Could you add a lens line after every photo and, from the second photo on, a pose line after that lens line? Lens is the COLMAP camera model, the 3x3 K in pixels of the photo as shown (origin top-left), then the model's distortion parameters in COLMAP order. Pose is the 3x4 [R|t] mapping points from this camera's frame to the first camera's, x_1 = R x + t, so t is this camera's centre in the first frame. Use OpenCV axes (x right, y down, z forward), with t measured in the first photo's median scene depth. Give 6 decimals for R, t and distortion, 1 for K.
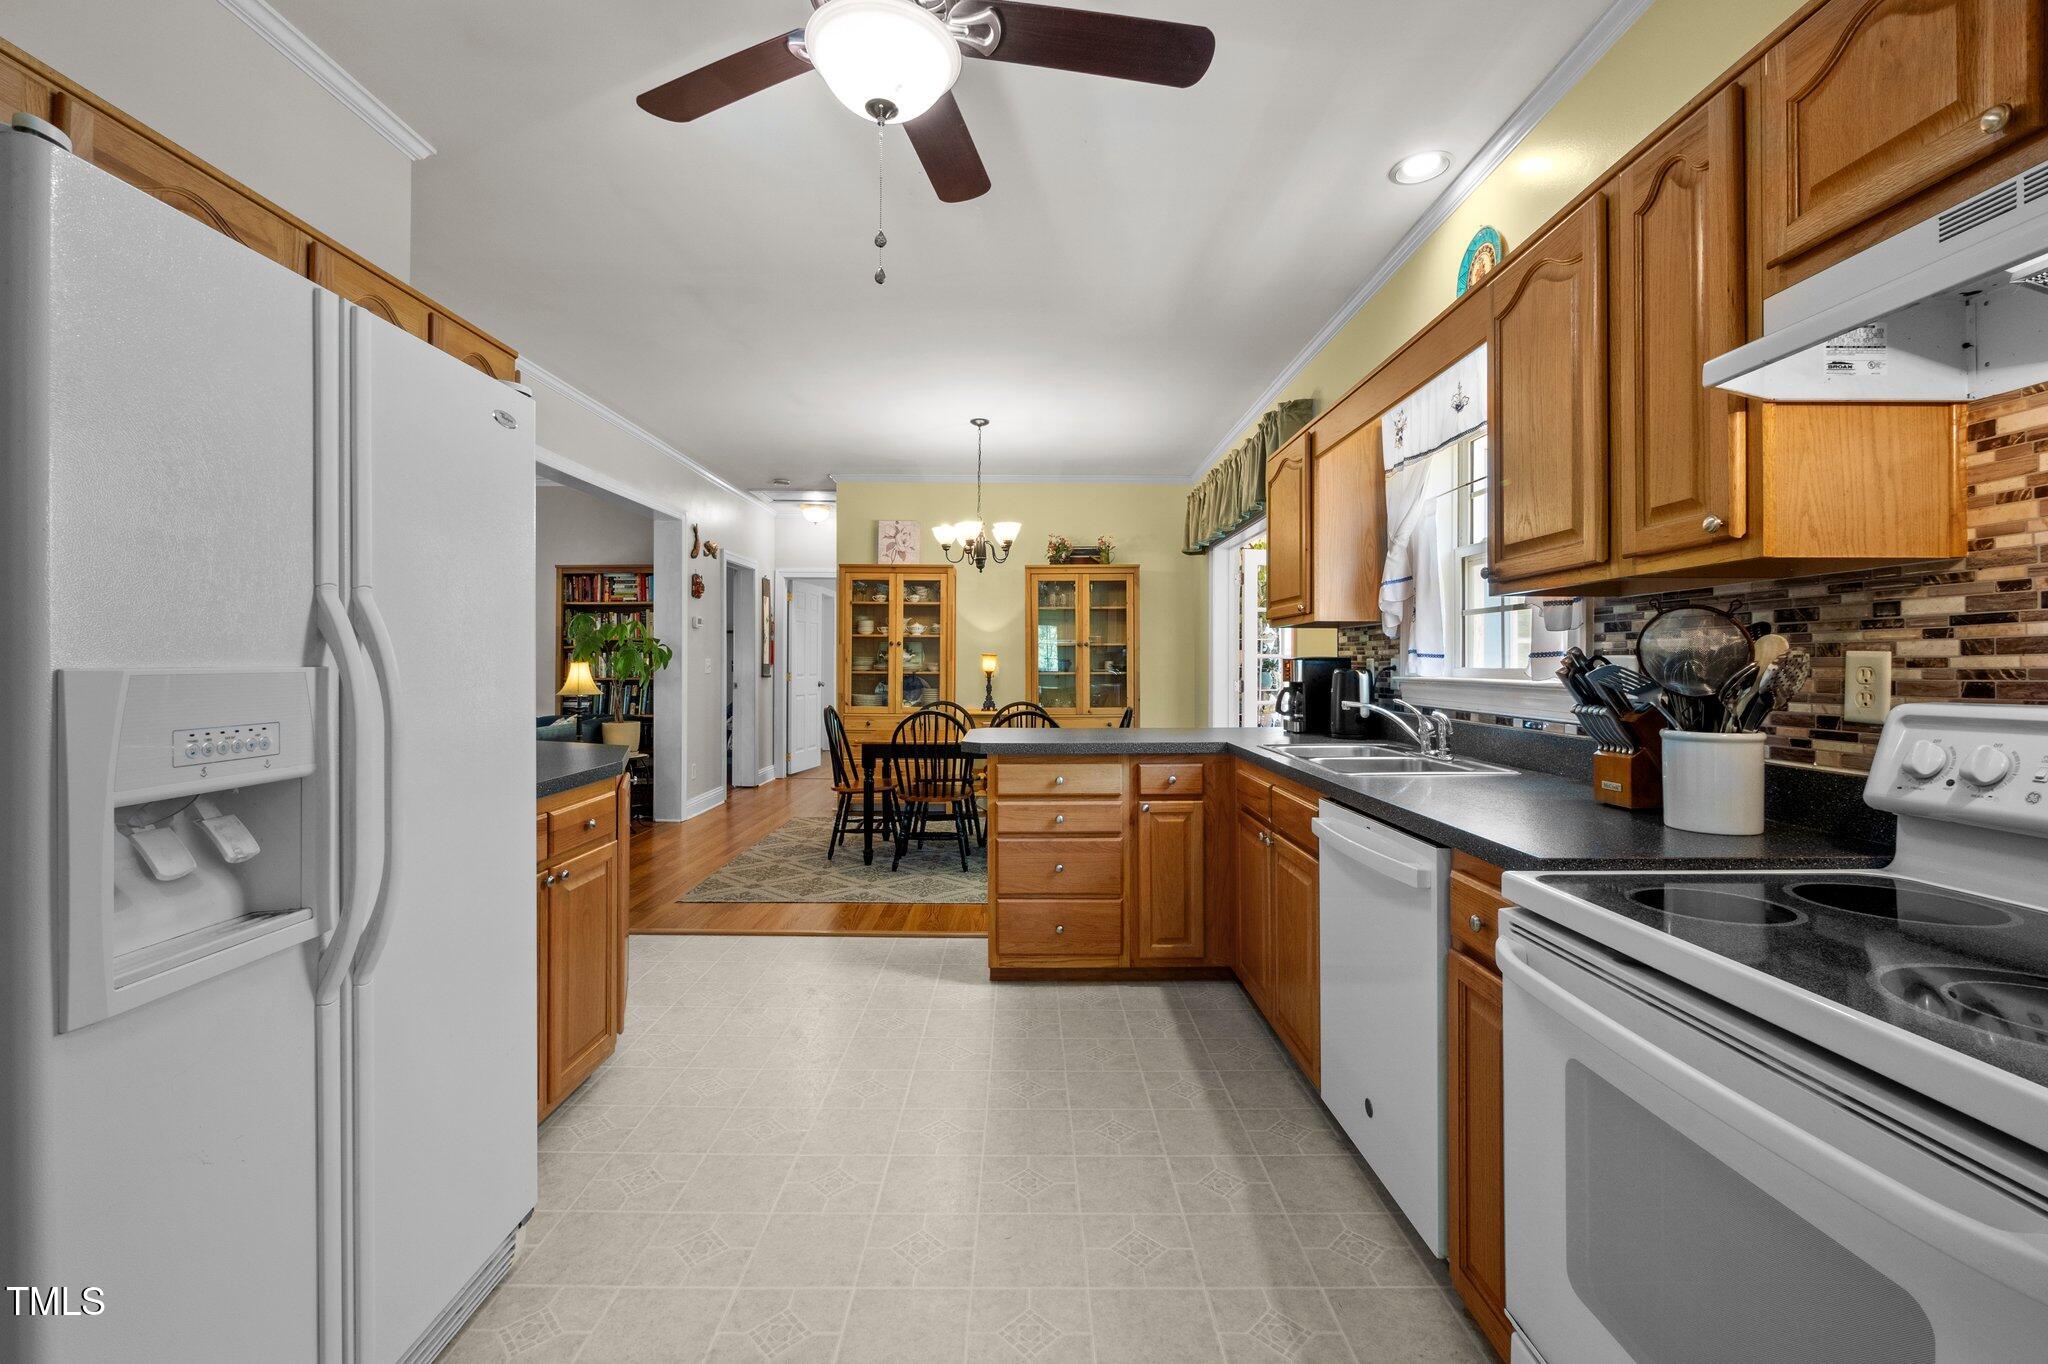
lens RADIAL K [[865.2, 0, 1024.8], [0, 865.2, 658.5], [0, 0, 1]] dist [-0.002896, -0.000386]
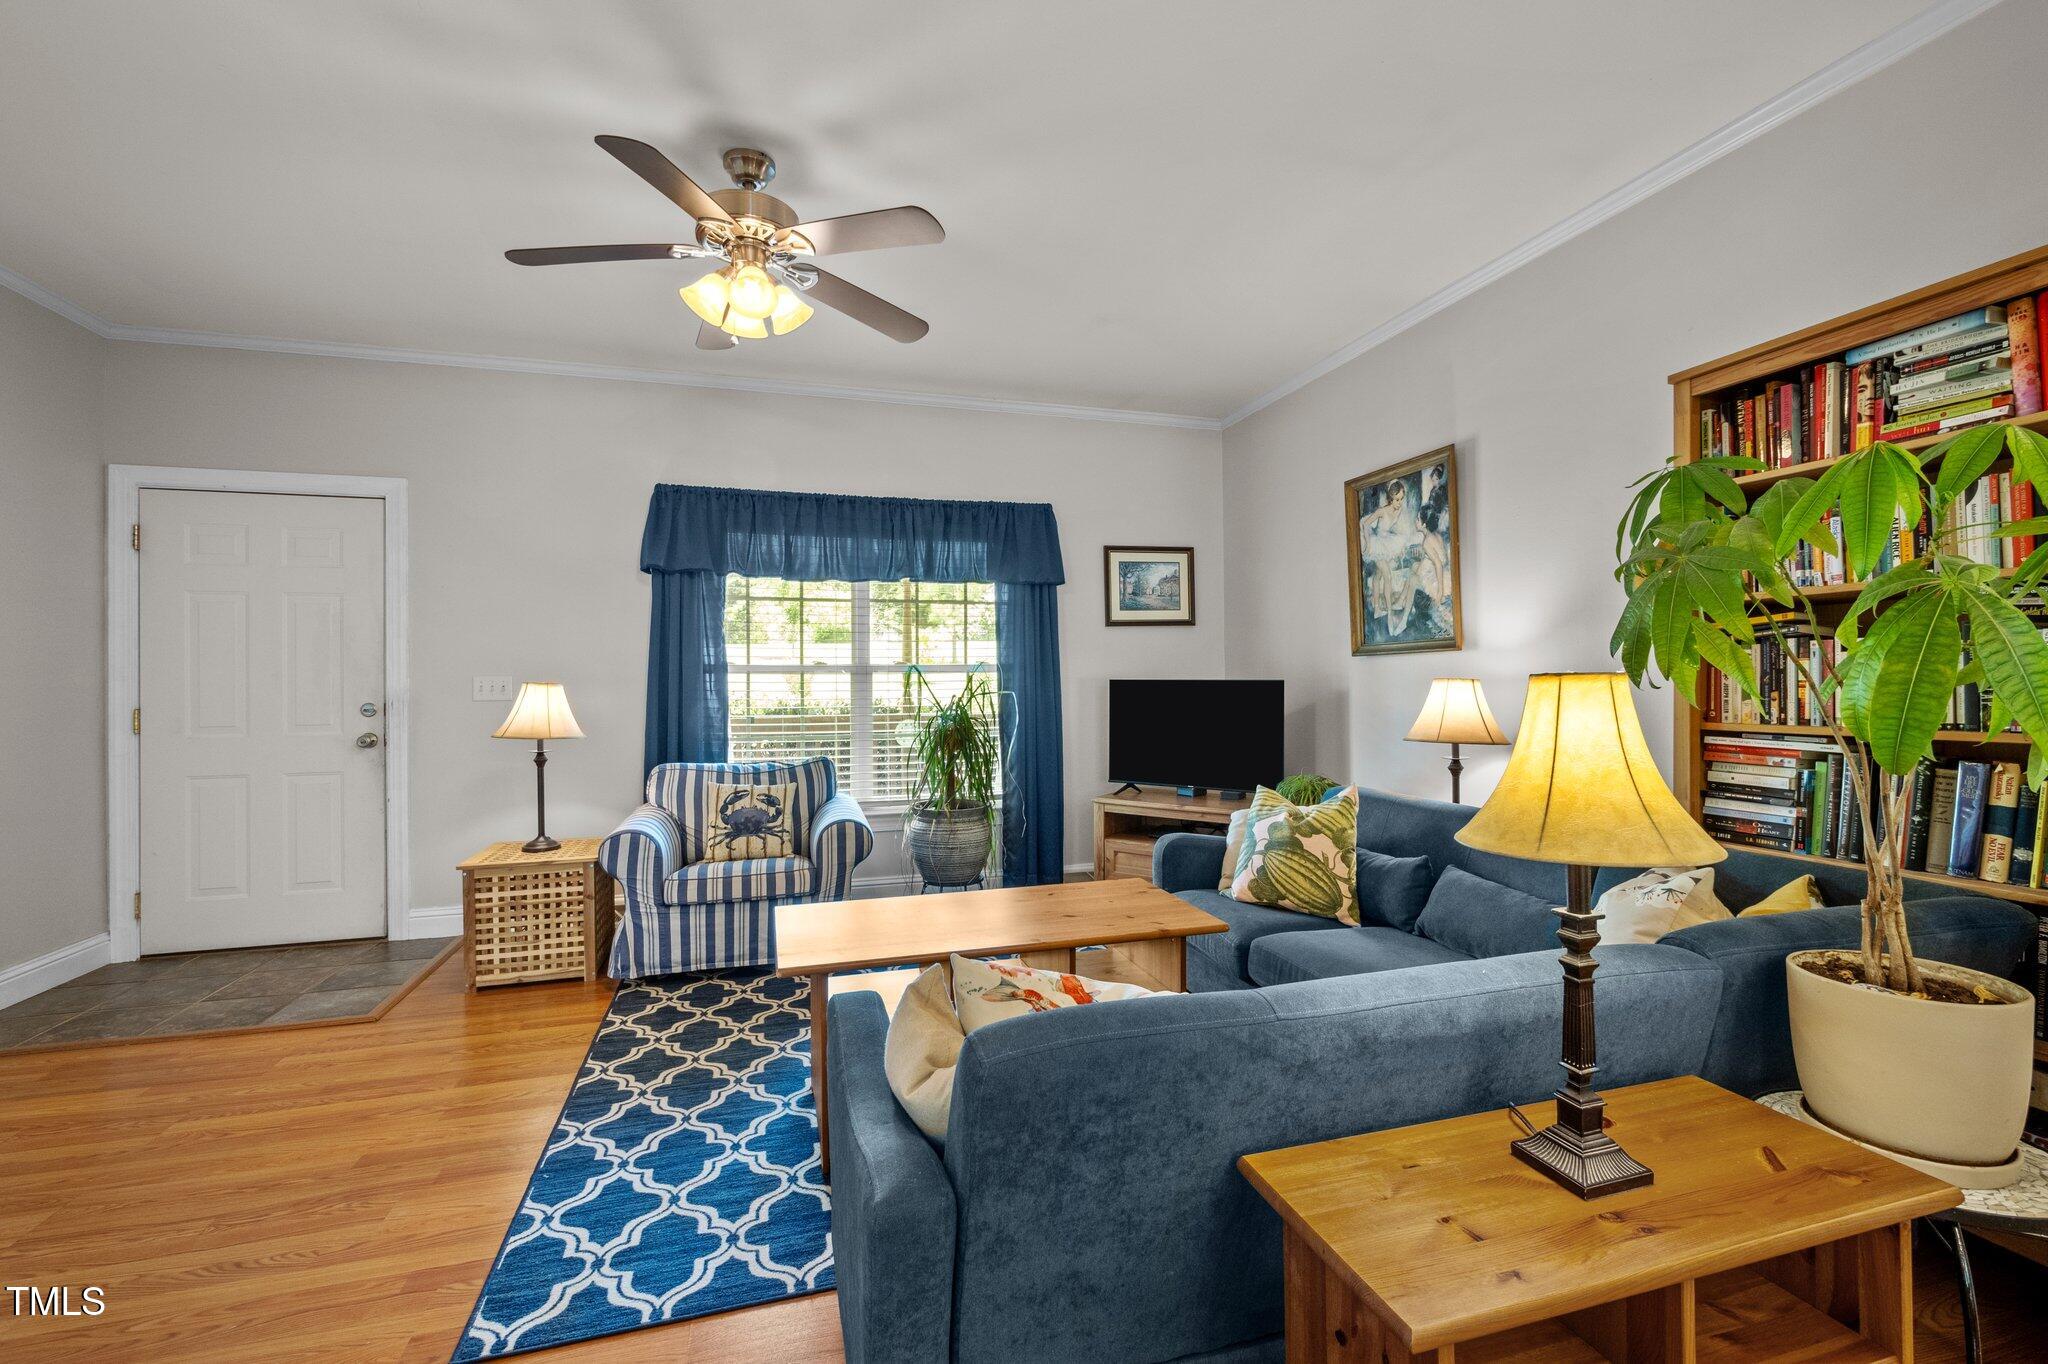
lens RADIAL K [[878.2, 0, 1028.0], [0, 878.2, 673.5], [0, 0, 1]] dist [-0.001137, 0.000189]
pose [[0.285669, -0.012811, -0.958243, -0.308770], [0.009171, 0.999901, -0.010634, 0.005868], [0.958285, -0.005751, 0.285758, 0.700743]]
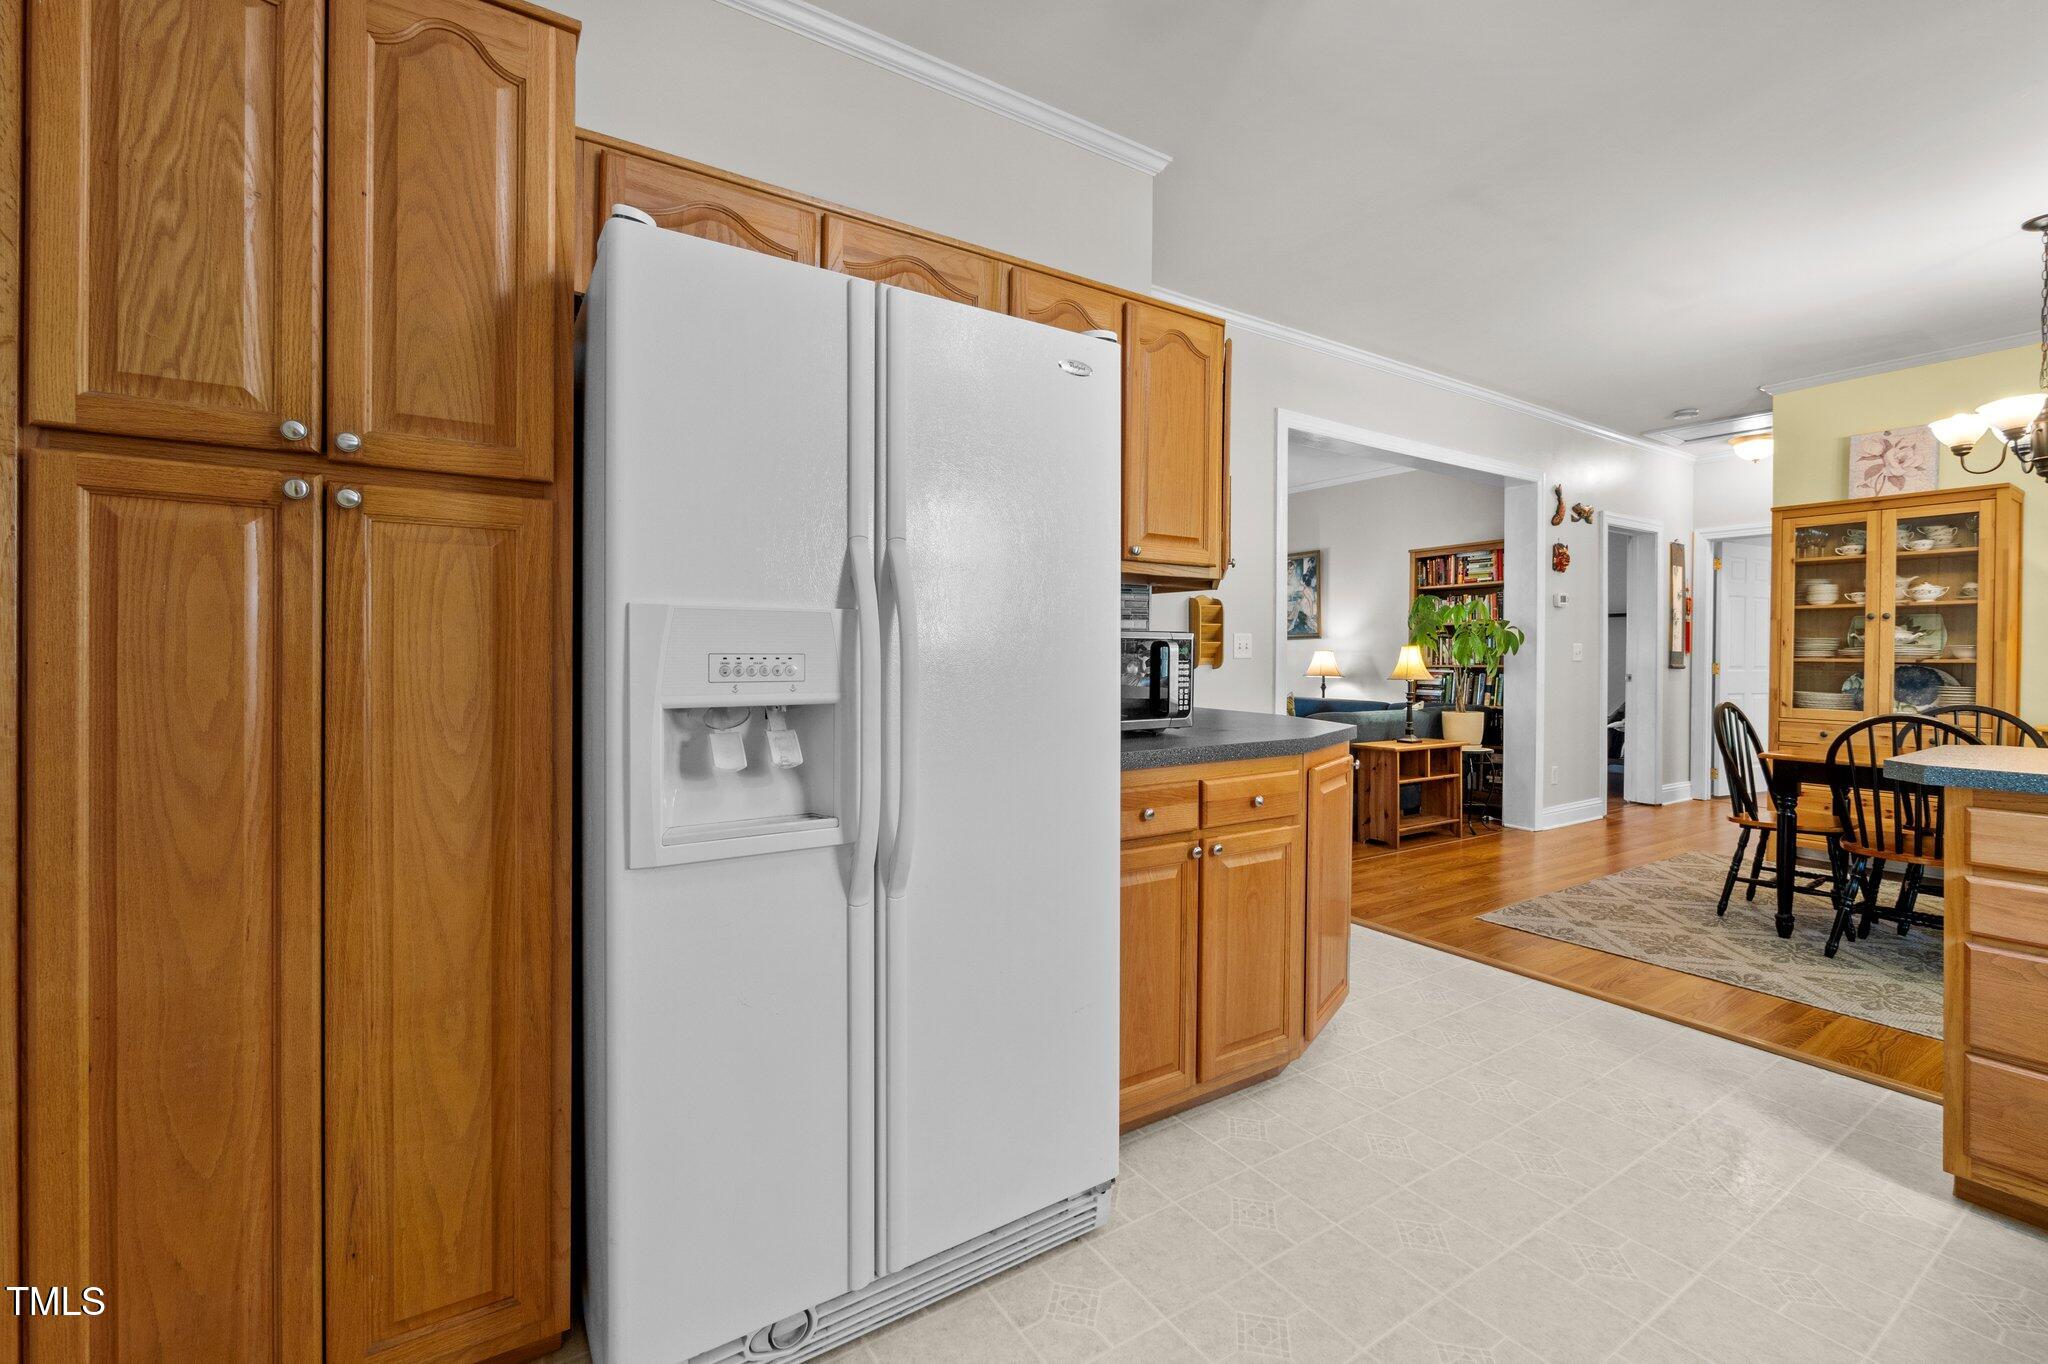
lens RADIAL K [[865.2, 0, 1024.8], [0, 865.2, 658.5], [0, 0, 1]] dist [-0.002896, -0.000386]
pose [[0.545756, 0.002177, -0.837941, 0.046812], [0.001100, 0.999994, 0.003314, 0.012278], [0.837943, -0.002731, 0.545750, 0.097622]]
